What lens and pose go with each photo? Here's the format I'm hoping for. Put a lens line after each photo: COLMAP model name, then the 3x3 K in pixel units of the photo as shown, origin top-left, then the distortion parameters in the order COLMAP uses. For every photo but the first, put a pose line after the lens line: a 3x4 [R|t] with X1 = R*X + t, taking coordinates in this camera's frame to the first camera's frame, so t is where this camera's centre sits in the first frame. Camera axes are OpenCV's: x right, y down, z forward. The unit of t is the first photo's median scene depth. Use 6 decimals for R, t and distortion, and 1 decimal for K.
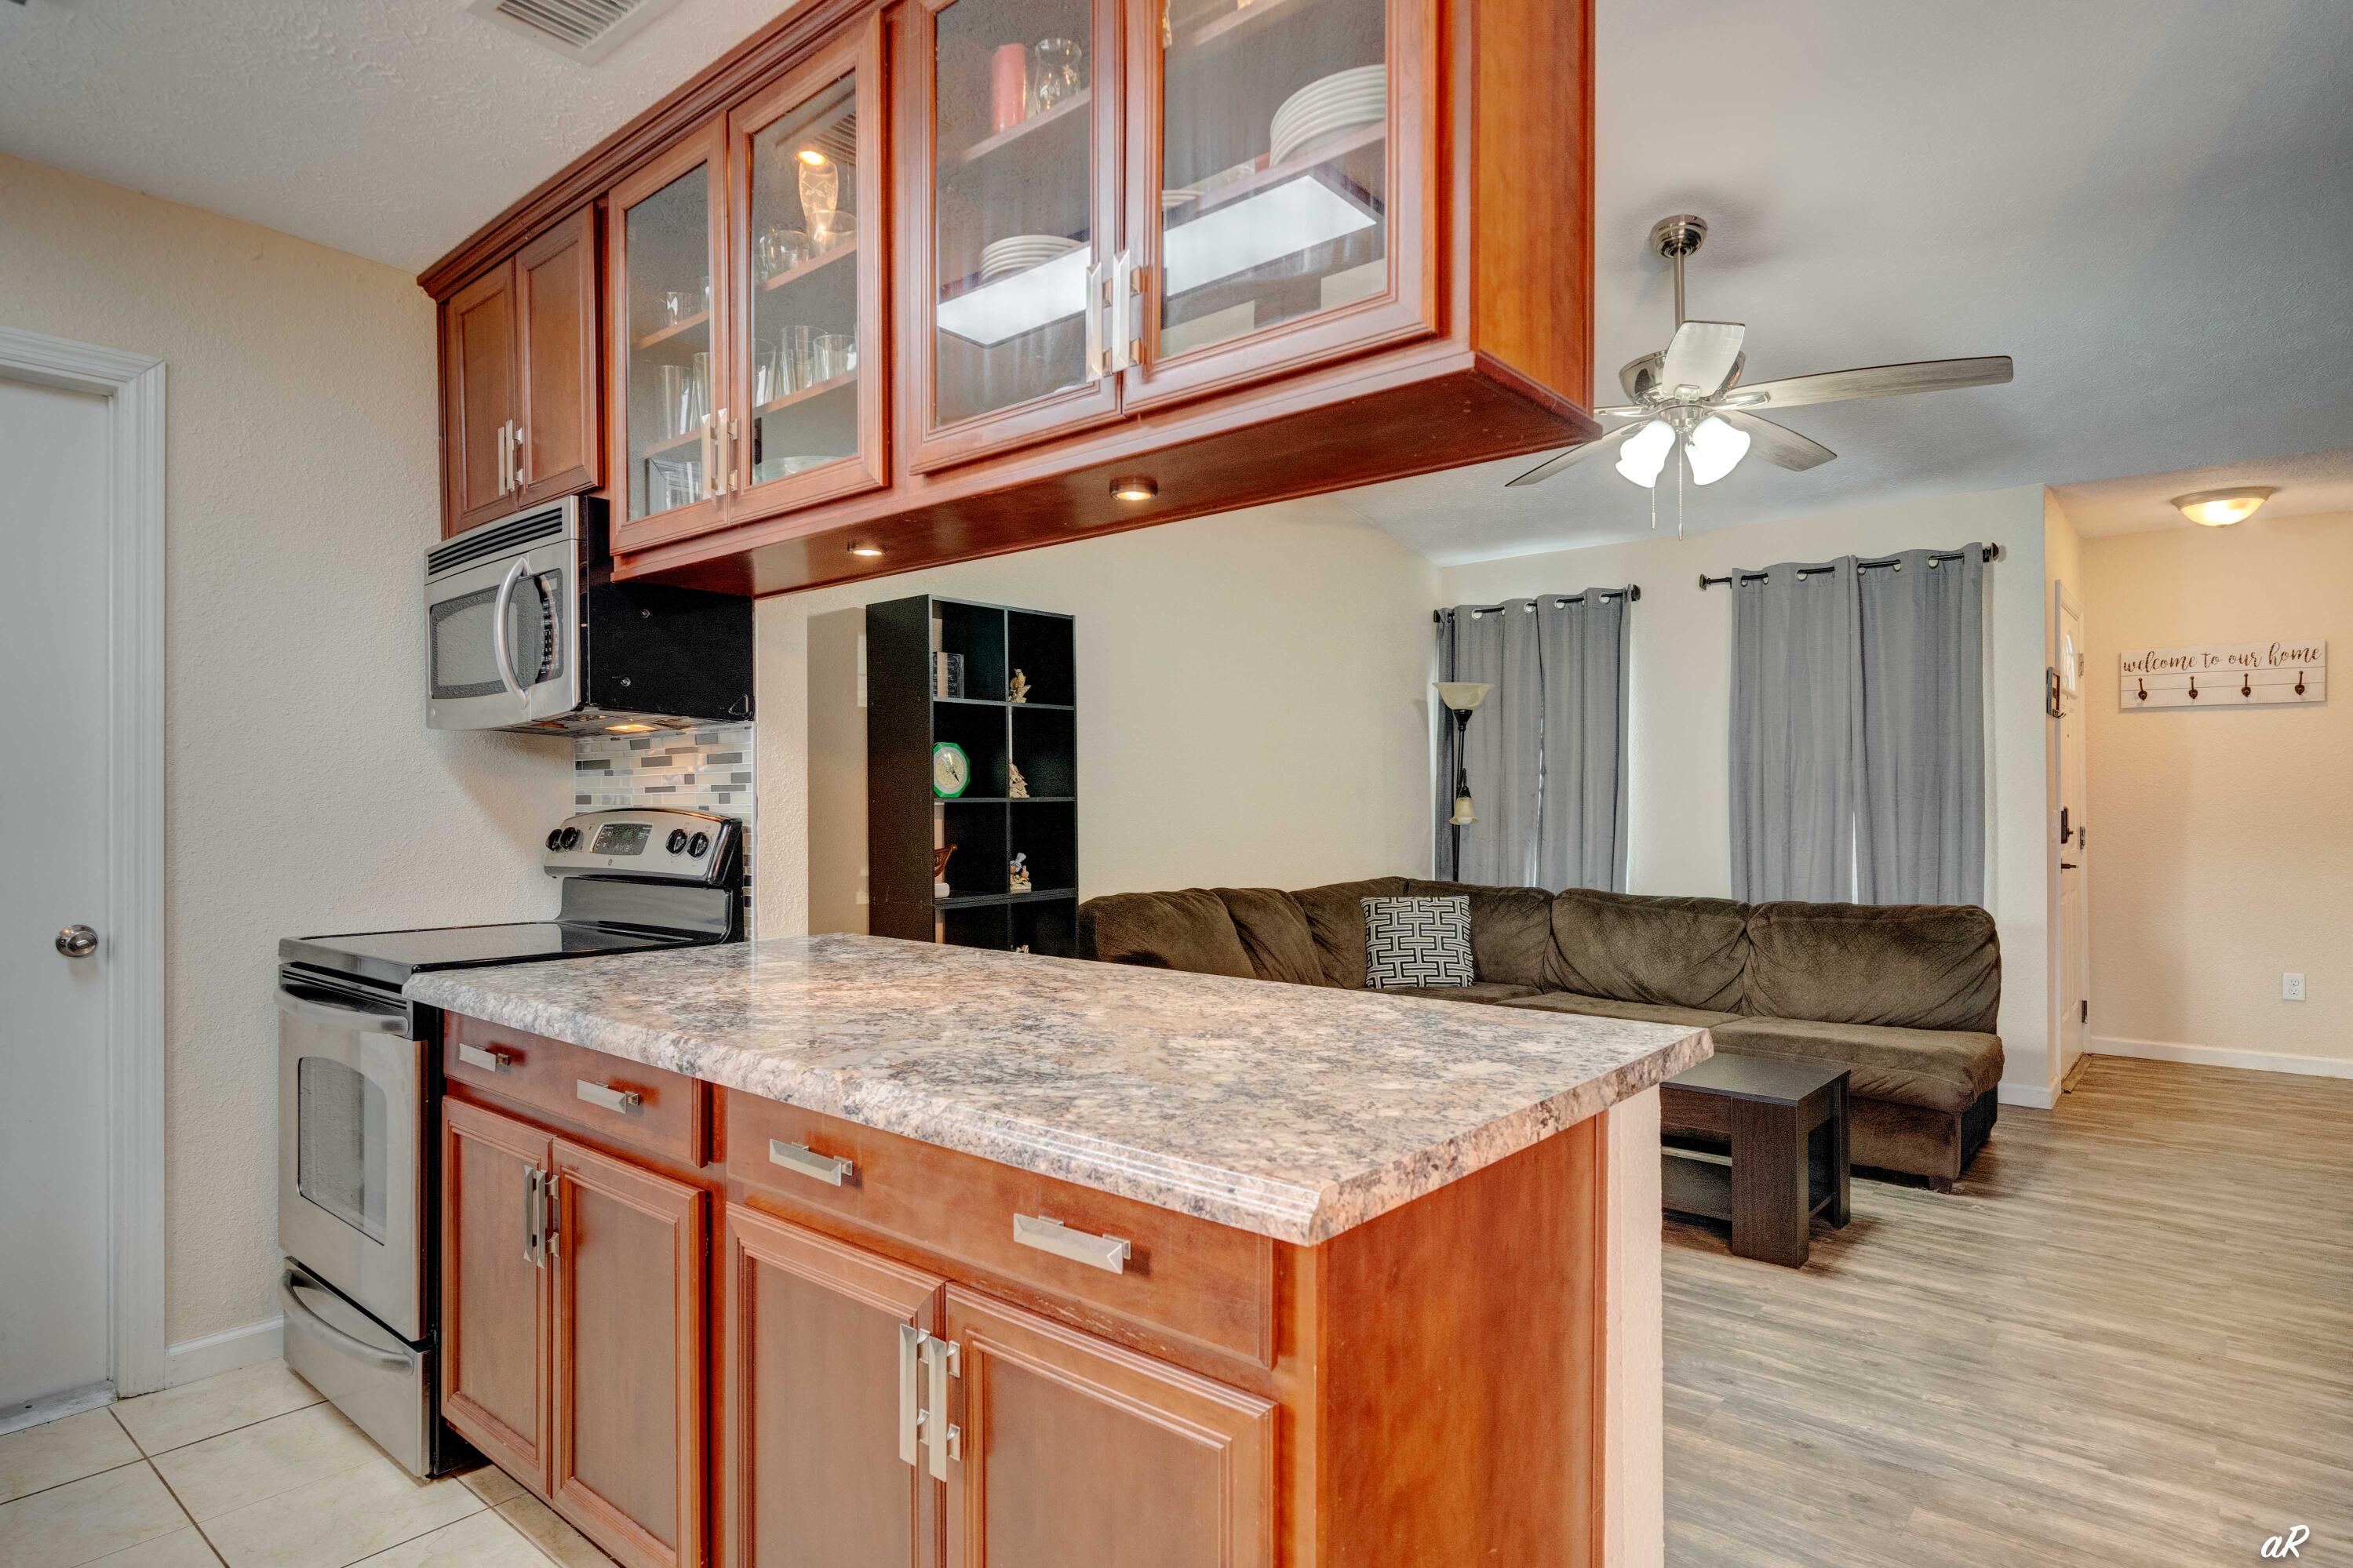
lens RADIAL K [[1270.6, 0, 1165.9], [0, 1270.6, 803.9], [0, 0, 1]] dist [0.001054, -0.000848]
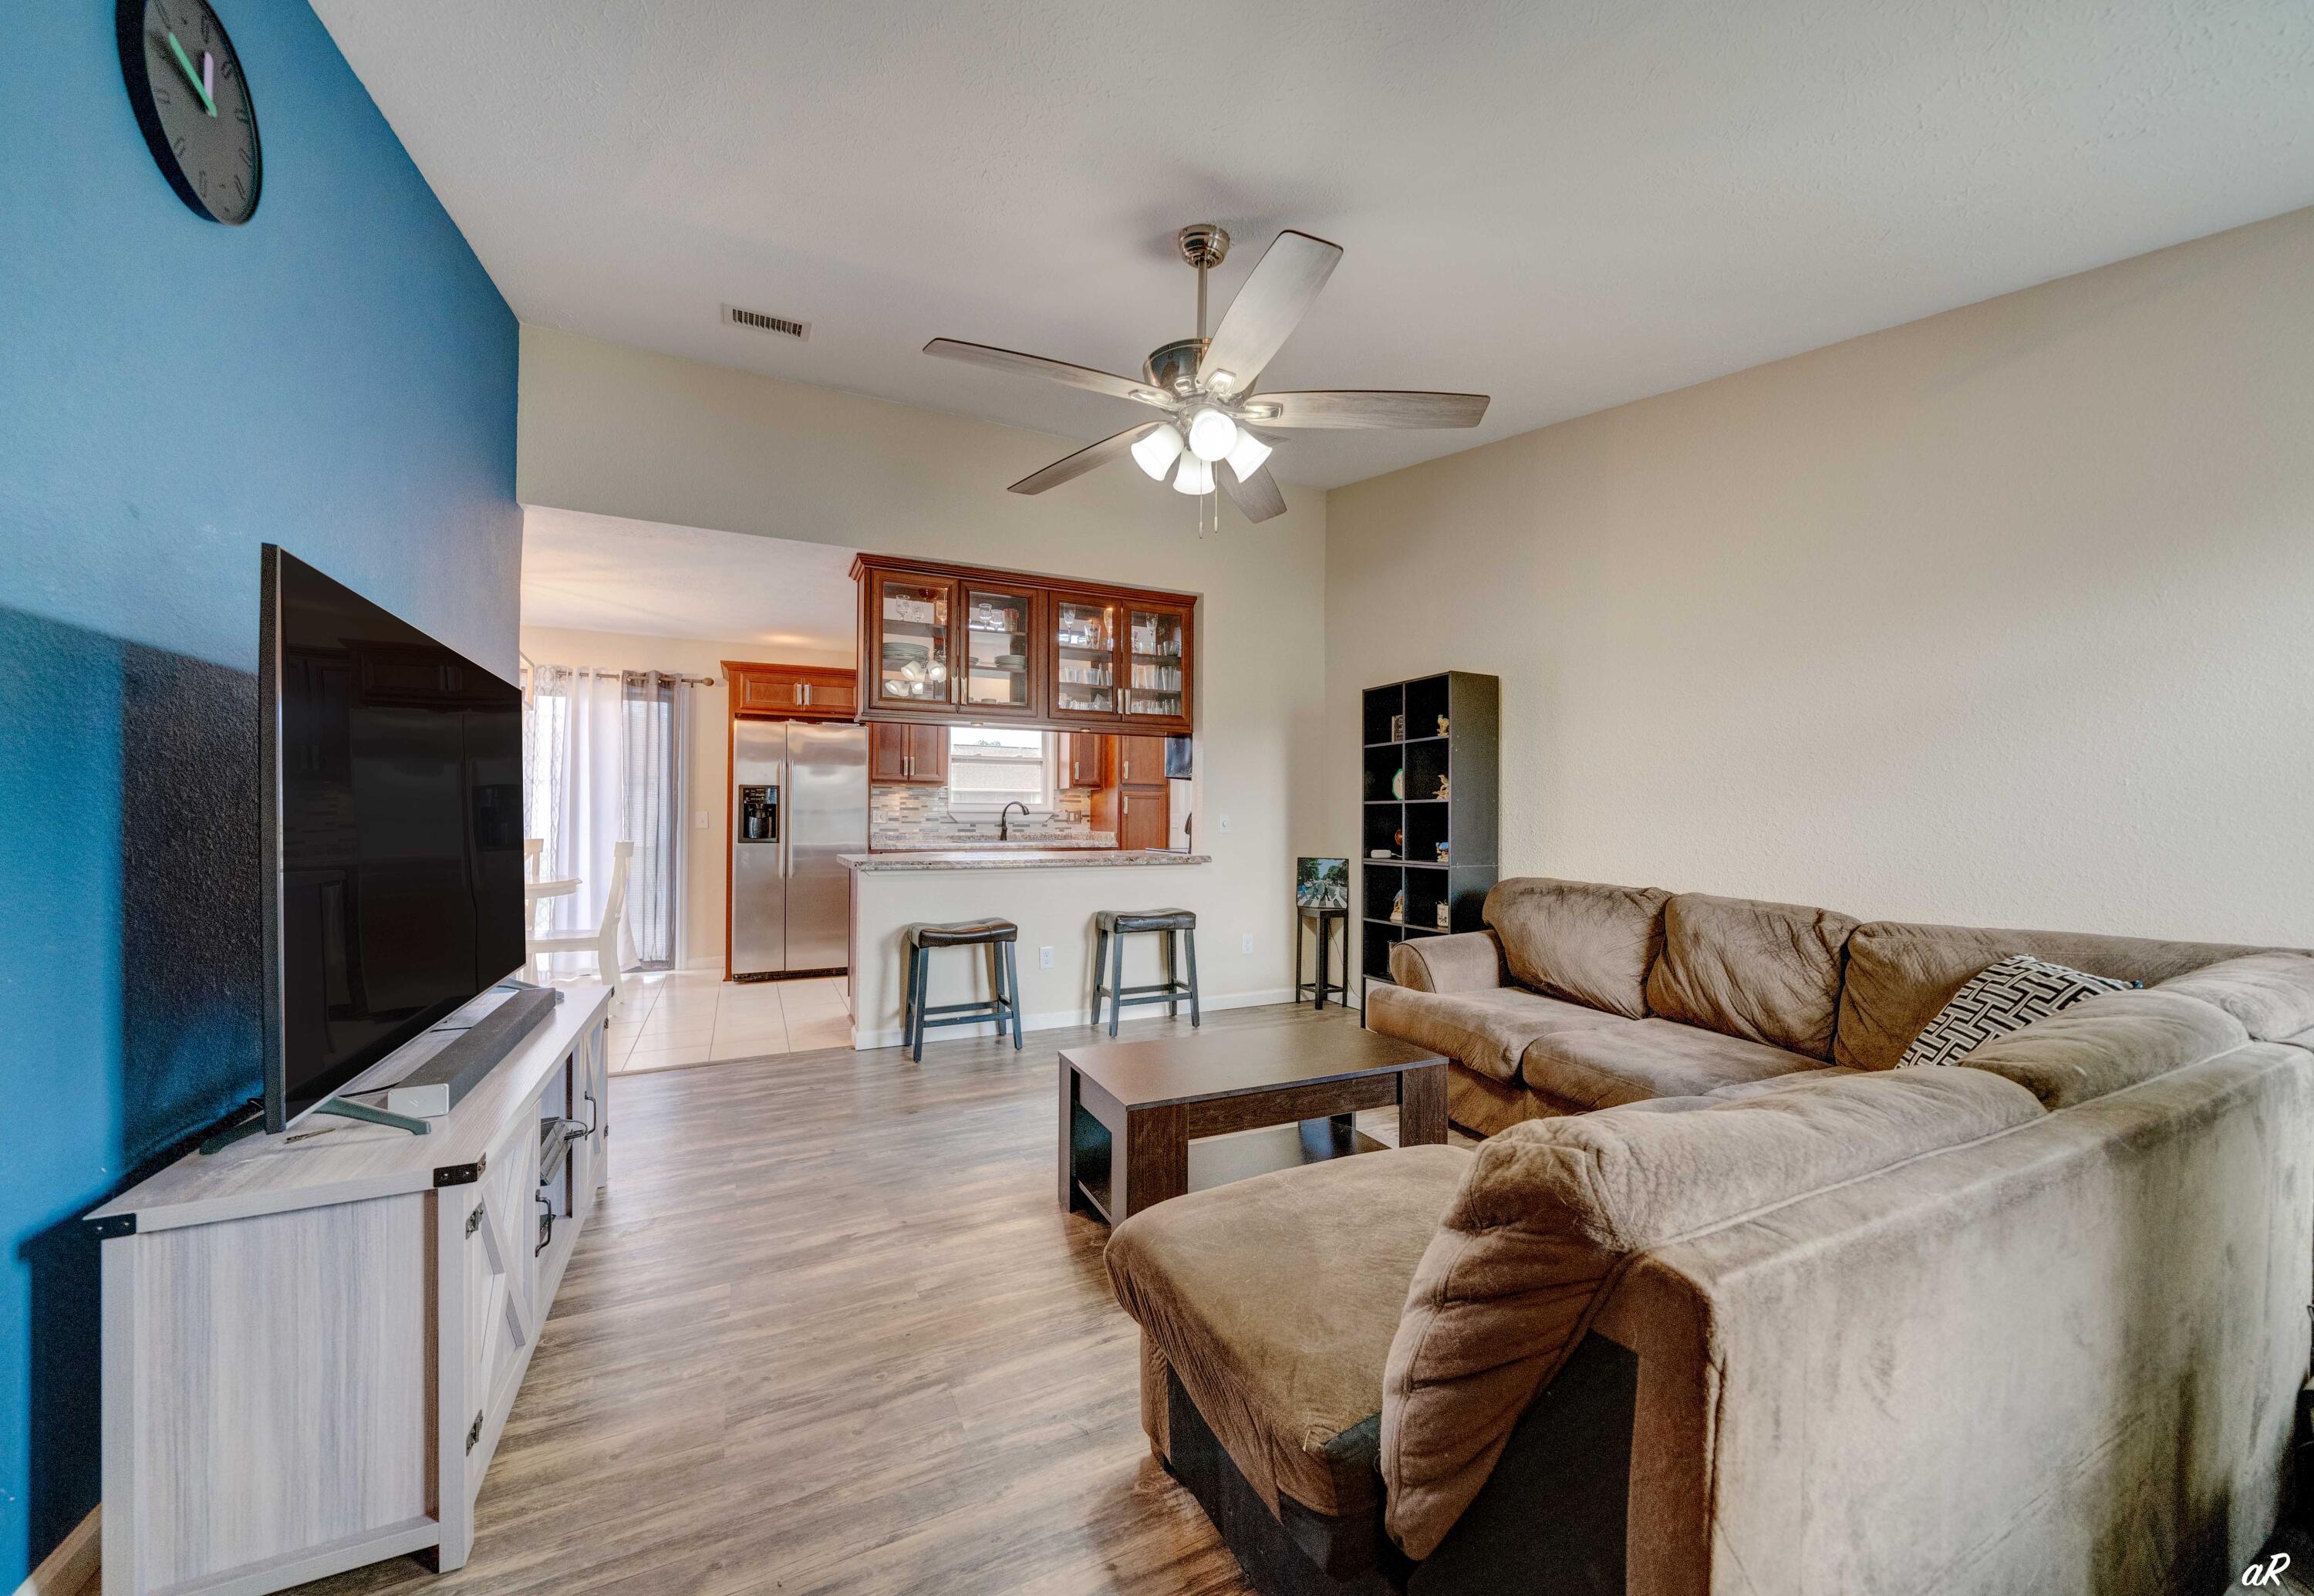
lens RADIAL K [[830.0, 0, 1163.0], [0, 830.0, 813.7], [0, 0, 1]] dist [-0.003490, -0.000769]
pose [[-0.386332, -0.008199, -0.922324, 0.953447], [-0.005501, 0.999963, -0.006585, 0.023180], [0.922344, 0.002530, -0.386362, 1.141945]]
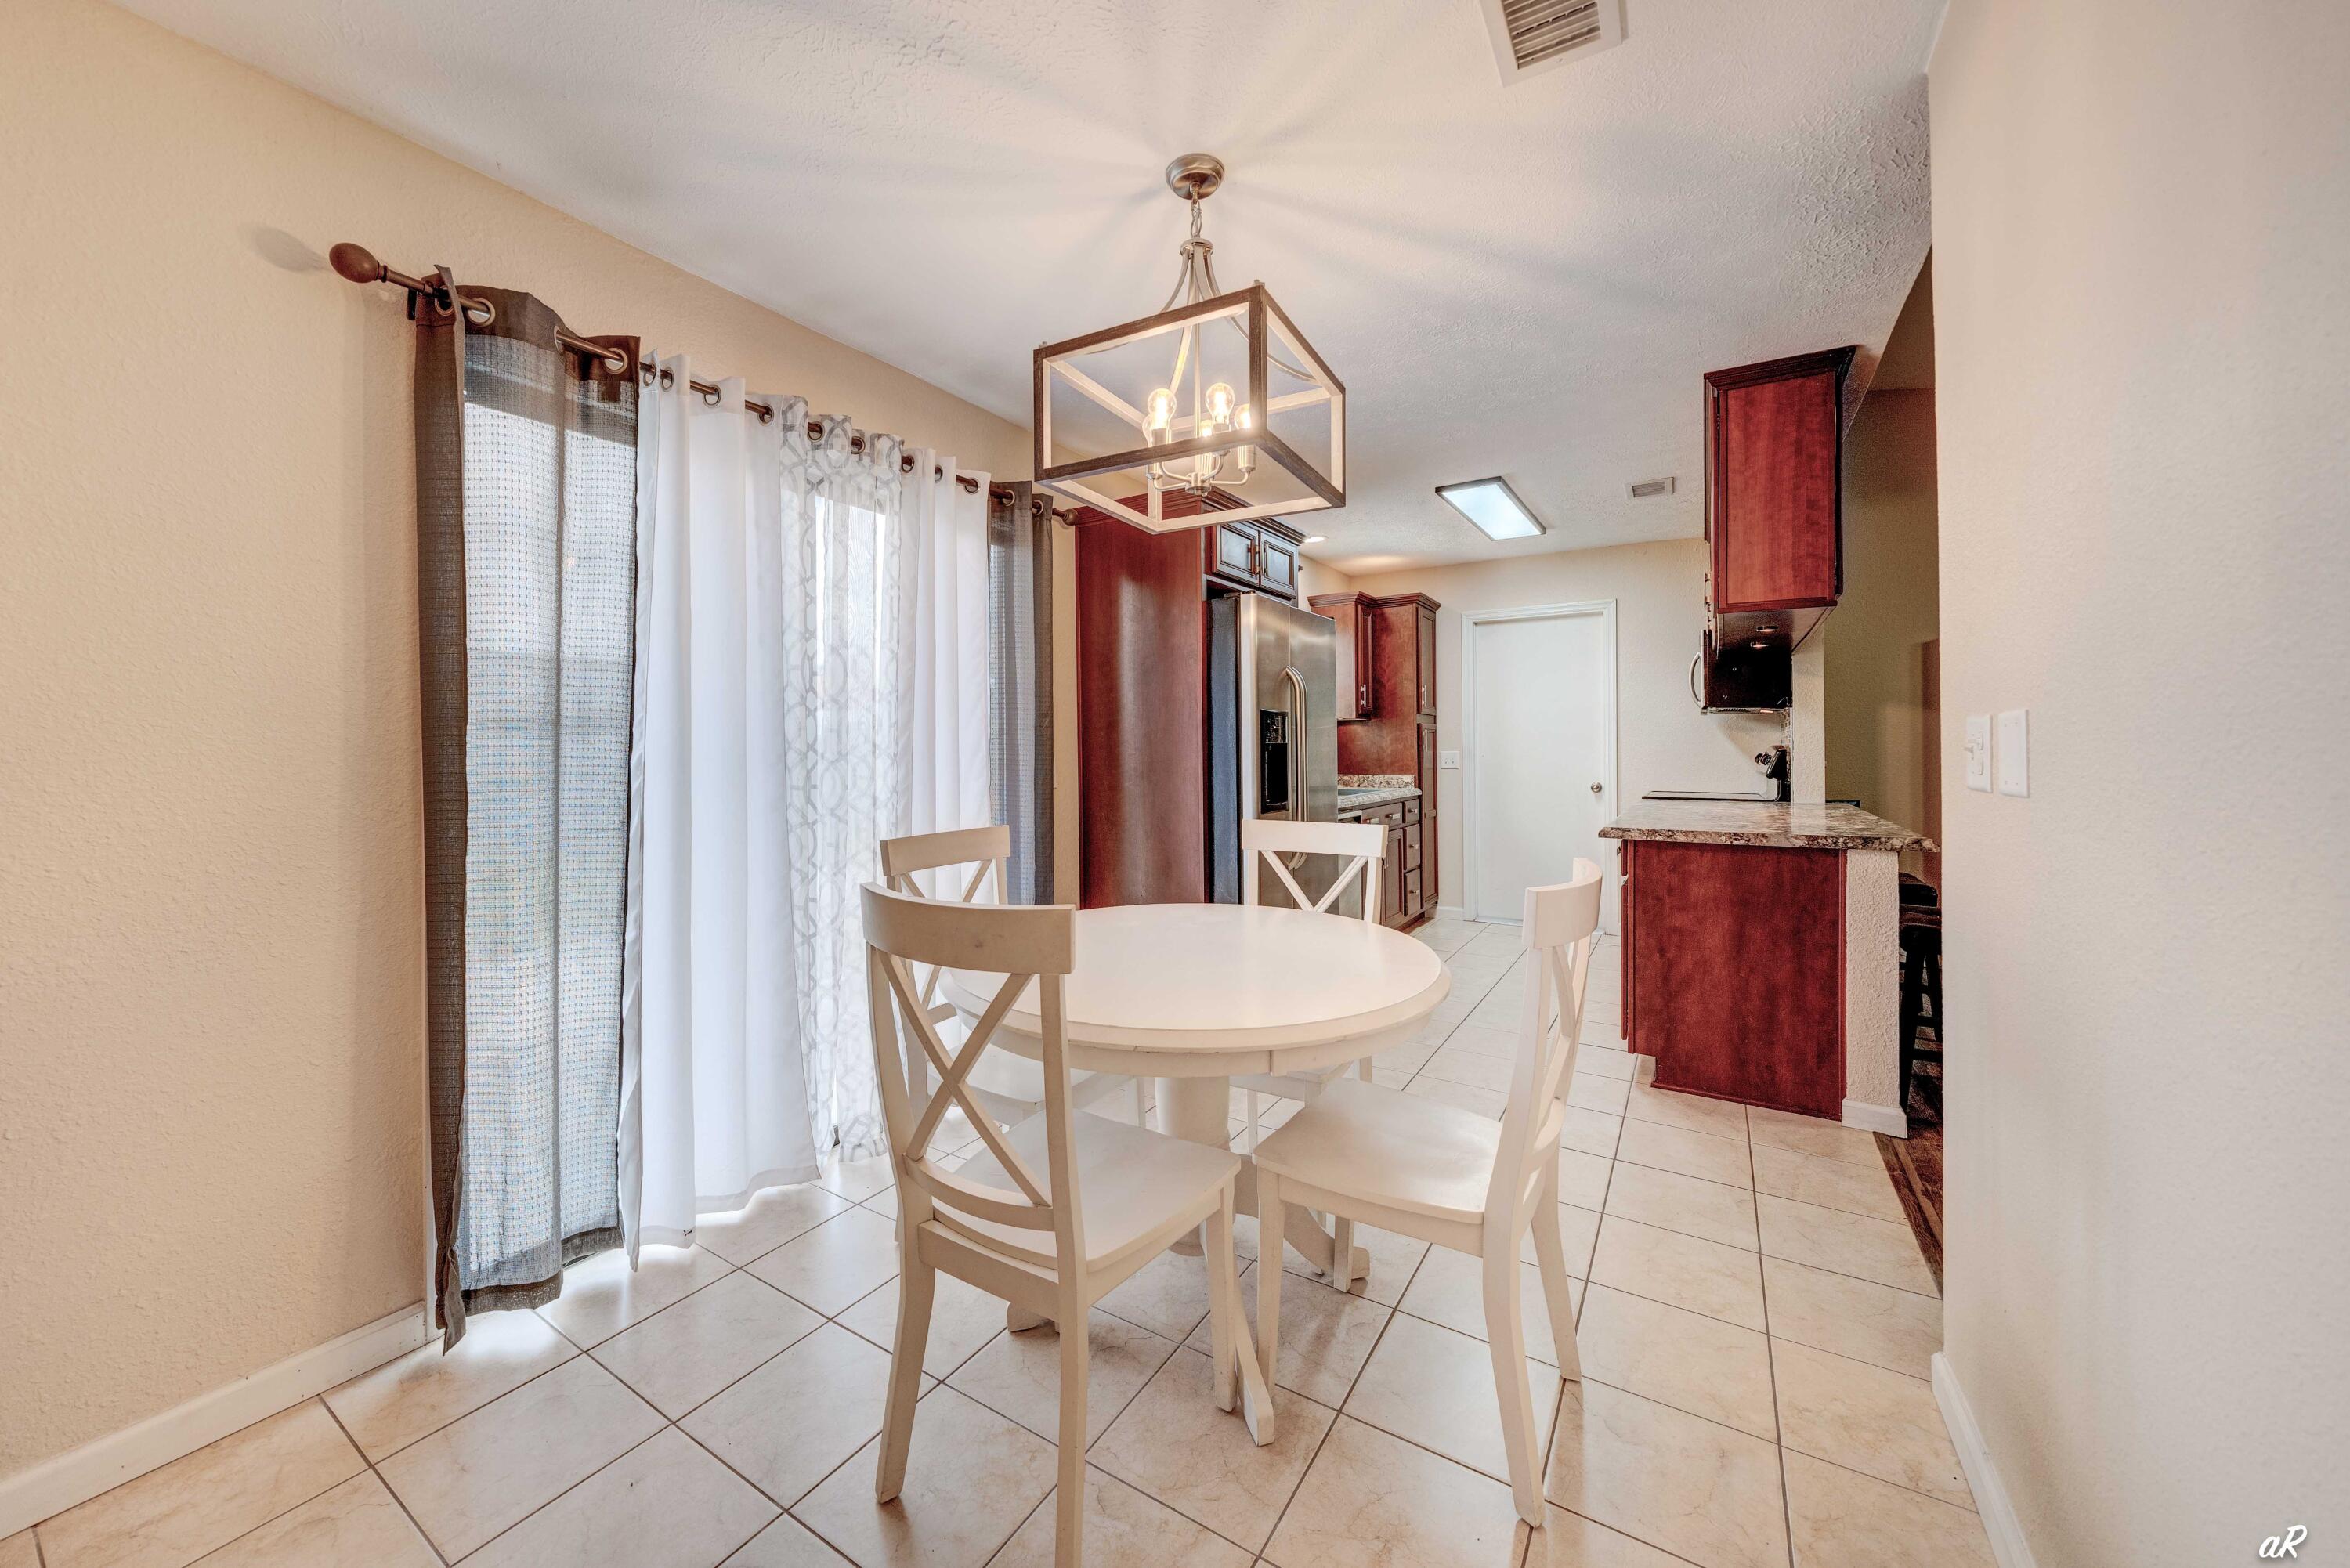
lens RADIAL K [[812.6, 0, 1194.7], [0, 812.6, 742.5], [0, 0, 1]] dist [-0.004702, -0.000613]
pose [[0.157597, -0.002627, -0.987500, 0.681224], [0.002512, 0.999994, -0.002259, 0.000113], [0.987500, -0.002124, 0.157603, -0.226765]]
